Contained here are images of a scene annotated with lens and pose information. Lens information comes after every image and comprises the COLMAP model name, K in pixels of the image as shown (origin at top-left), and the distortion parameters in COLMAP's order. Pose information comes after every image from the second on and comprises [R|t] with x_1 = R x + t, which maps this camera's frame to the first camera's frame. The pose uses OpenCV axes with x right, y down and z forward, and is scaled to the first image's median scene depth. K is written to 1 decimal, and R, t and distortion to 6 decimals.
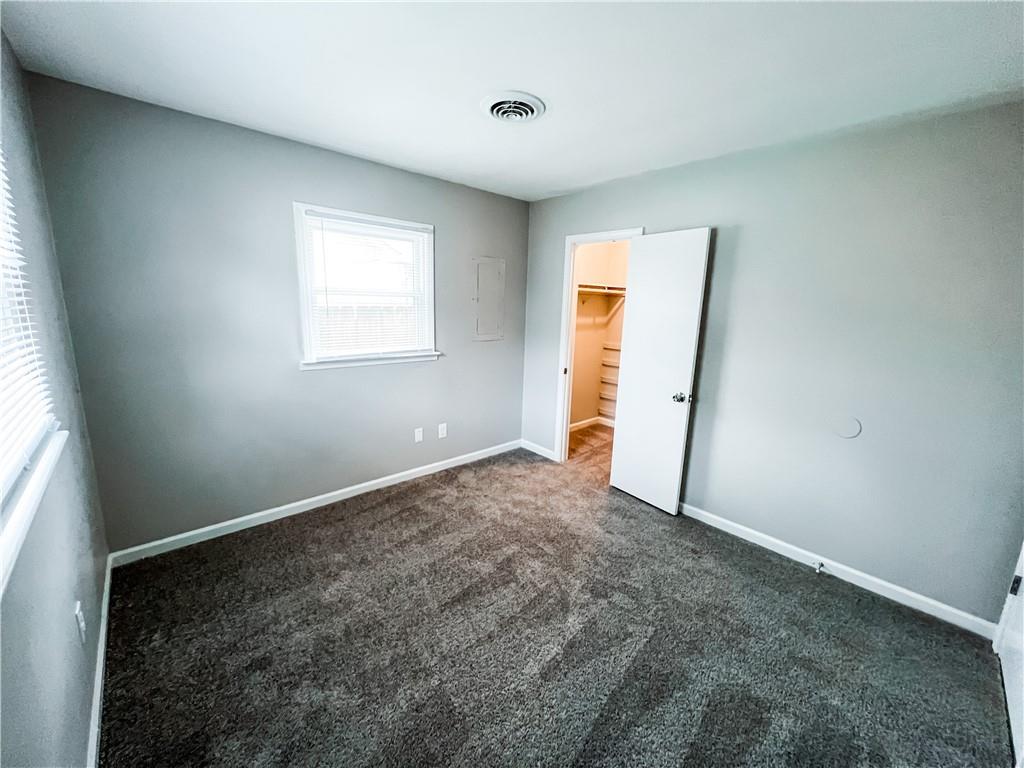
lens RADIAL K [[410.2, 0, 511.3], [0, 410.2, 381.2], [0, 0, 1]] dist [0.000258, 0.000471]
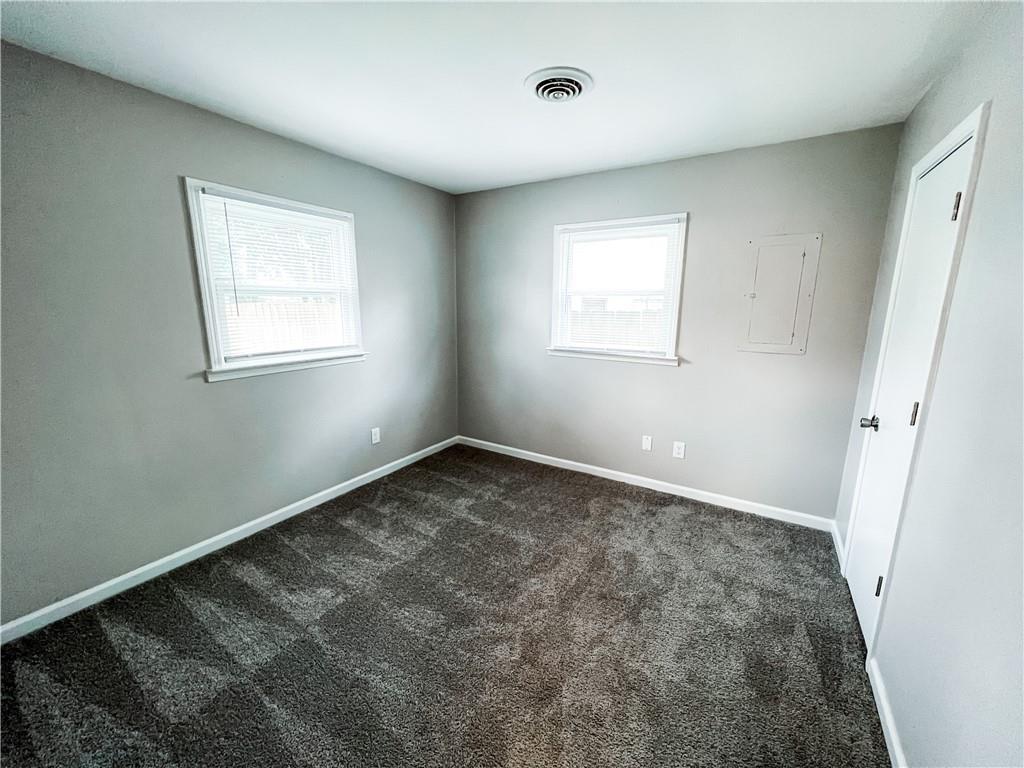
lens RADIAL K [[410.2, 0, 511.3], [0, 410.2, 381.2], [0, 0, 1]] dist [0.000258, 0.000471]
pose [[0.271931, 0.155688, -0.949639, 0.597579], [-0.185718, 0.976765, 0.106955, -0.052182], [0.944226, 0.147281, 0.294526, 0.441612]]
